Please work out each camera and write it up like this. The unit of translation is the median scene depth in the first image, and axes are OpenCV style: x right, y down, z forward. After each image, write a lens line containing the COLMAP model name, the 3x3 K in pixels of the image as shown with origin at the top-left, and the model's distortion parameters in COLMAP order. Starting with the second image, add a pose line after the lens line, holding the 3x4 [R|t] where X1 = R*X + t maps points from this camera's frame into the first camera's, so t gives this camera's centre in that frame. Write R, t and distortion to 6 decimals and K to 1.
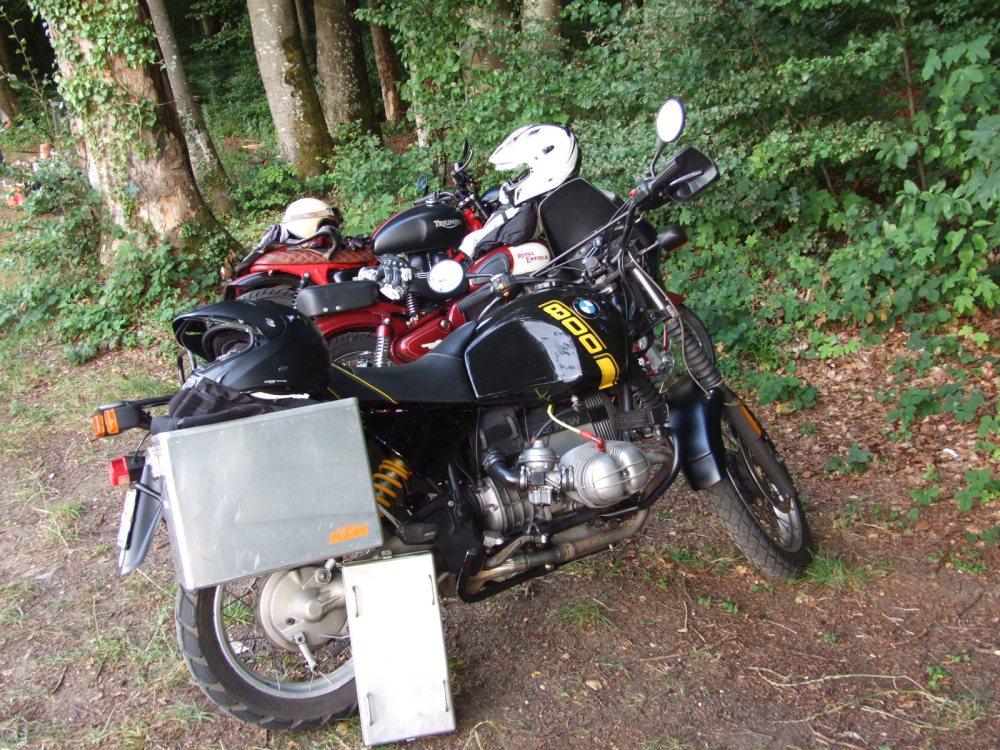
lens RADIAL K [[1048.5, 0, 522.2], [0, 1048.5, 364.7], [0, 0, 1]] dist [-0.007787, 0.000000]
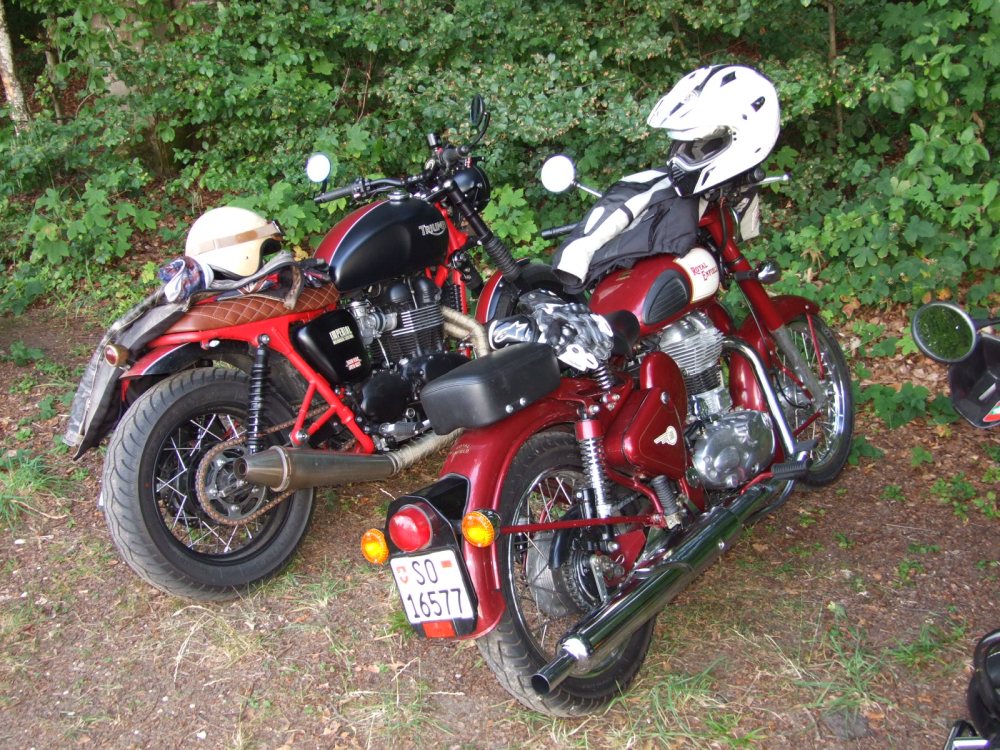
lens RADIAL K [[1132.4, 0, 500.9], [0, 1132.4, 372.6], [0, 0, 1]] dist [-0.074839, 0.000000]
pose [[0.886840, -0.147334, 0.437959, -0.365695], [0.133717, 0.989080, 0.061968, -0.088347], [-0.442307, 0.003608, 0.896857, 0.377075]]
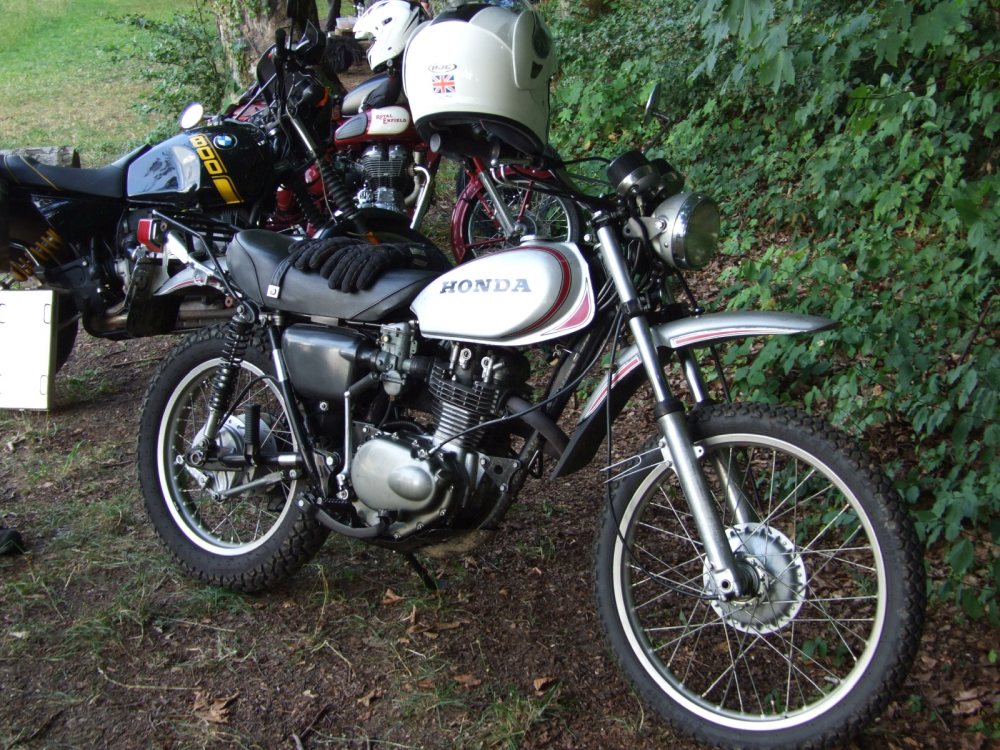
lens RADIAL K [[1463.1, 0, 496.7], [0, 1463.1, 368.3], [0, 0, 1]] dist [-0.015942, 0.000000]
pose [[0.897427, 0.139578, -0.418501, 0.696768], [-0.124696, 0.990202, 0.062855, 0.041516], [0.423174, -0.004223, 0.906039, -0.309106]]
